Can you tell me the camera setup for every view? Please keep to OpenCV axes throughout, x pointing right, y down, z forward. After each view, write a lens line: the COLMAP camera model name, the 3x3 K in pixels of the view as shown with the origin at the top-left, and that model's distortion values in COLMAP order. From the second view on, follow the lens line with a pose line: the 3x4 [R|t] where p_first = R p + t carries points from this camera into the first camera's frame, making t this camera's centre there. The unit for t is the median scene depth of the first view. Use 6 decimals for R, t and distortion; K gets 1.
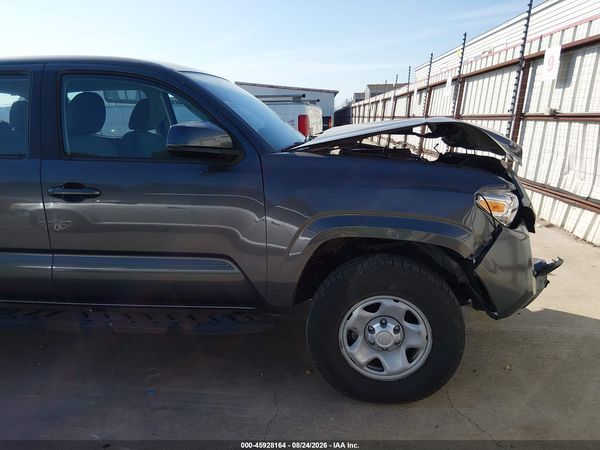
lens RADIAL K [[464.3, 0, 298.1], [0, 464.3, 228.2], [0, 0, 1]] dist [0.037829, -0.097196]
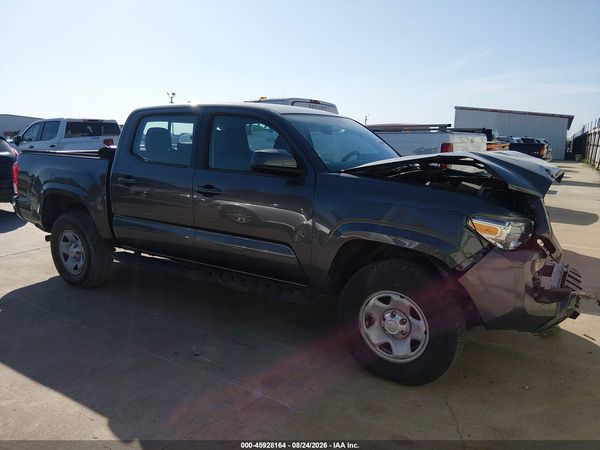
lens RADIAL K [[455.2, 0, 301.9], [0, 455.2, 223.3], [0, 0, 1]] dist [0.052589, -0.088407]
pose [[0.886598, 0.107875, -0.449786, 0.488201], [-0.131026, 0.991166, -0.020554, 0.020461], [0.443595, 0.077157, 0.892900, -0.214793]]
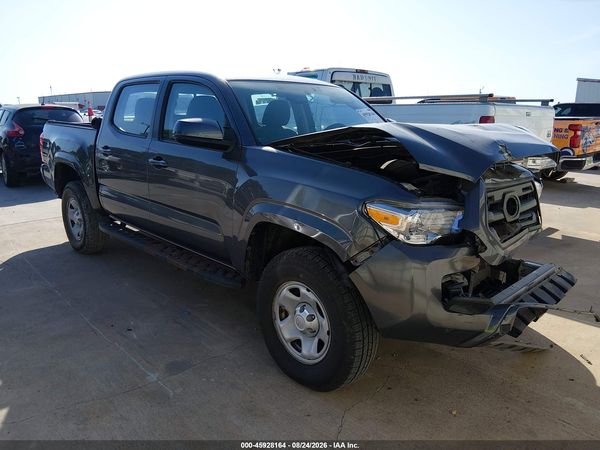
lens RADIAL K [[455.2, 0, 301.9], [0, 455.2, 223.3], [0, 0, 1]] dist [0.052589, -0.088407]
pose [[0.758009, 0.176467, -0.627919, 0.817896], [-0.176173, 0.982316, 0.063393, -0.060256], [0.628002, 0.062570, 0.775693, 0.154619]]
